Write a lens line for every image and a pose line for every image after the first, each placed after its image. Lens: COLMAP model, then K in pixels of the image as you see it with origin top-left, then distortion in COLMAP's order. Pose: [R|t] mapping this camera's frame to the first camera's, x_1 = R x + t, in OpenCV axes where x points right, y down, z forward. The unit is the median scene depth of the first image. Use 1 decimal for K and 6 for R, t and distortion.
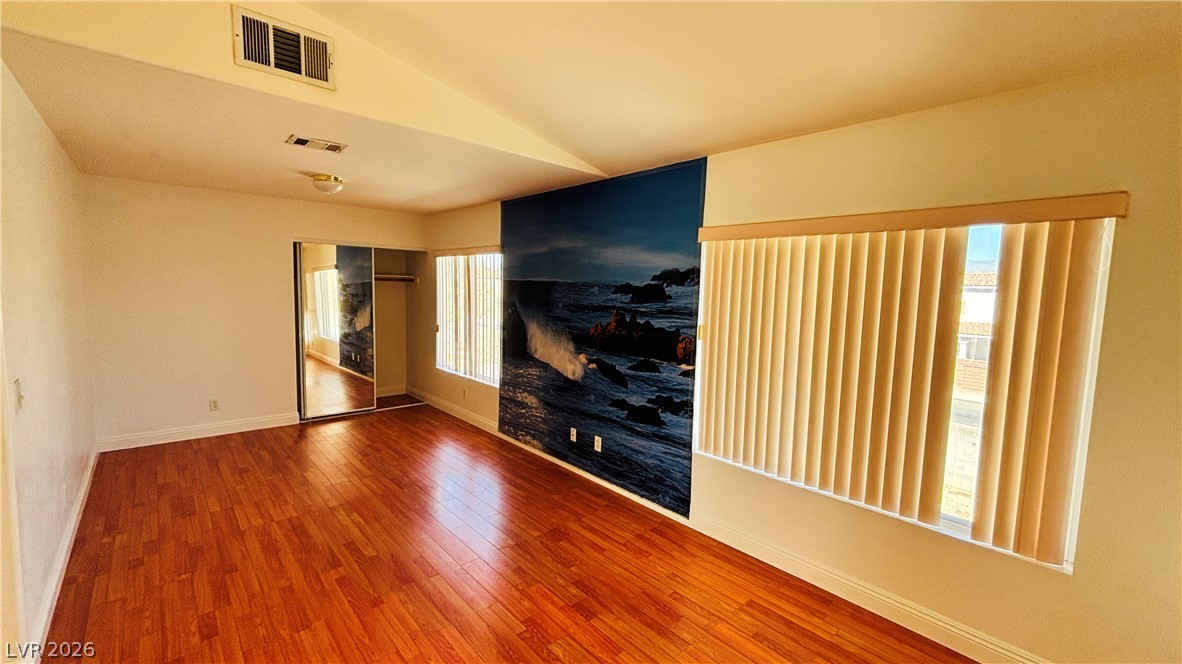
lens RADIAL K [[479.8, 0, 590.9], [0, 479.8, 327.7], [0, 0, 1]] dist [0.000383, 0.000048]
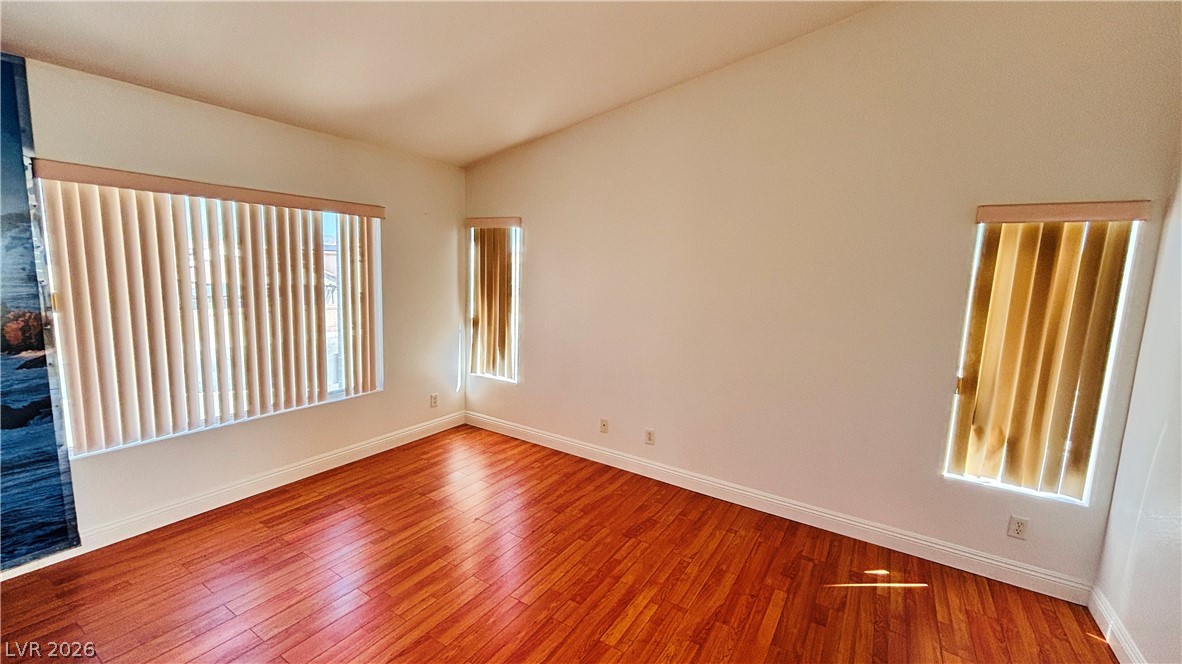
lens RADIAL K [[479.8, 0, 589.8], [0, 479.8, 330.6], [0, 0, 1]] dist [0.000383, 0.000048]
pose [[-0.261106, -0.169706, 0.950275, -0.901142], [0.033047, 0.982276, 0.184502, -0.073987], [-0.964744, 0.079578, -0.250870, 0.490677]]
